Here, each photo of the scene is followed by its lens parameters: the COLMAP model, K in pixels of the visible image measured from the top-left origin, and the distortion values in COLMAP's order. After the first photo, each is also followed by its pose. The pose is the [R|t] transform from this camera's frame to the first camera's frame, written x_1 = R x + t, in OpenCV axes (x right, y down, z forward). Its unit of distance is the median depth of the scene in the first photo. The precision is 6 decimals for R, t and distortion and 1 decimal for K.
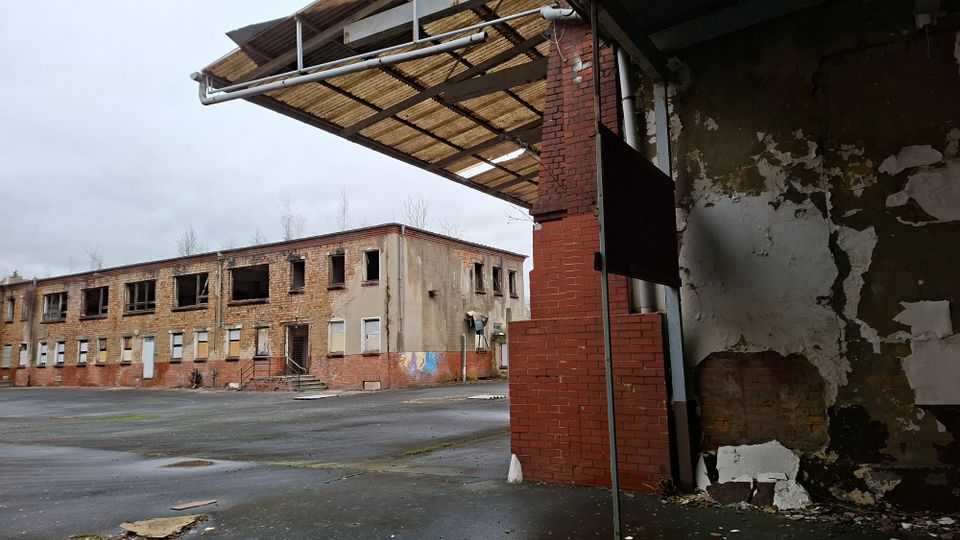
lens RADIAL K [[665.6, 0, 506.7], [0, 665.6, 270.6], [0, 0, 1]] dist [0.057035, -0.034830]
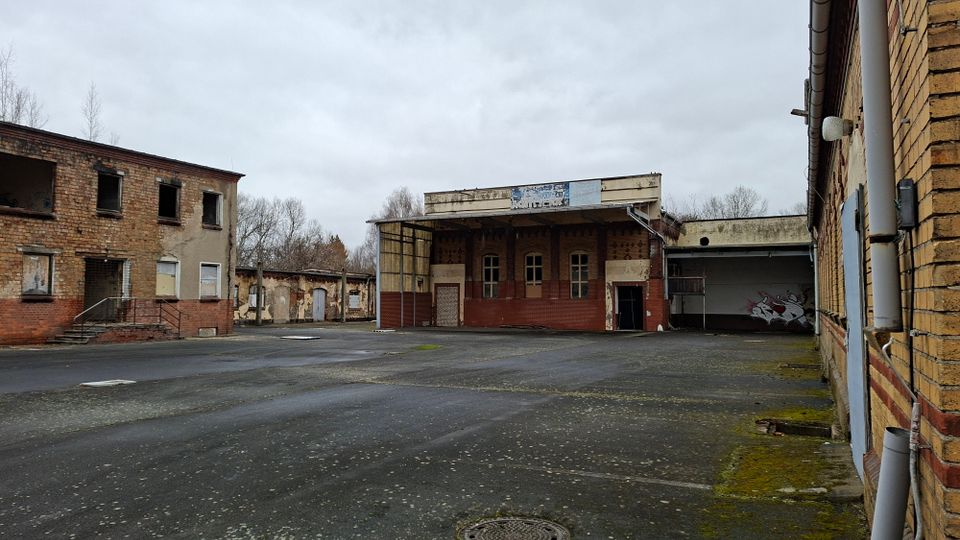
lens RADIAL K [[665.6, 0, 480.6], [0, 665.6, 269.6], [0, 0, 1]] dist [0.057035, -0.034830]
pose [[-0.084008, 0.075392, 0.993609, -1.047483], [-0.127012, 0.988190, -0.085720, 0.099520], [-0.988337, -0.133401, -0.073440, 0.594553]]
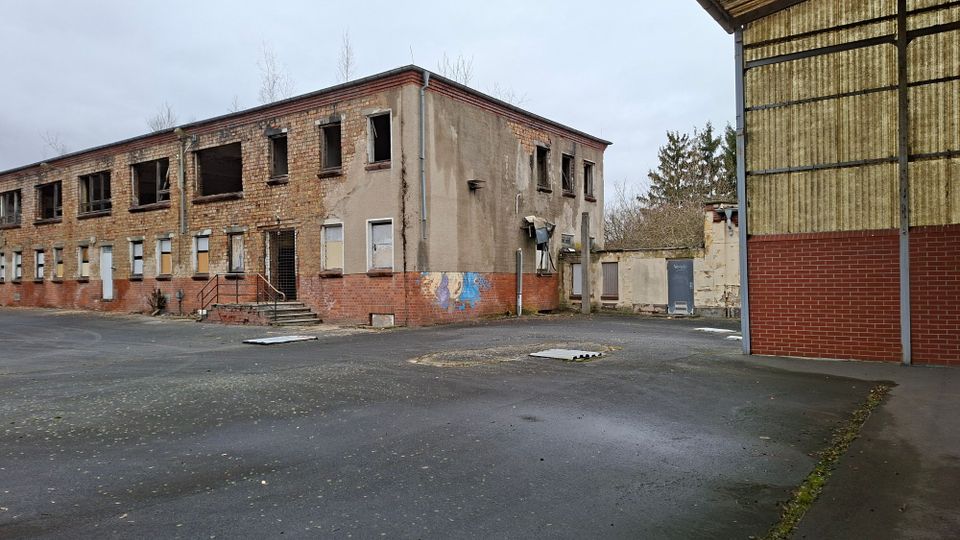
lens RADIAL K [[665.6, 0, 506.0], [0, 665.6, 281.1], [0, 0, 1]] dist [0.057035, -0.034830]
pose [[0.996728, 0.019207, -0.078509, -0.023619], [-0.009283, 0.992131, 0.124861, 0.042467], [0.080290, -0.123723, 0.989063, 0.309166]]
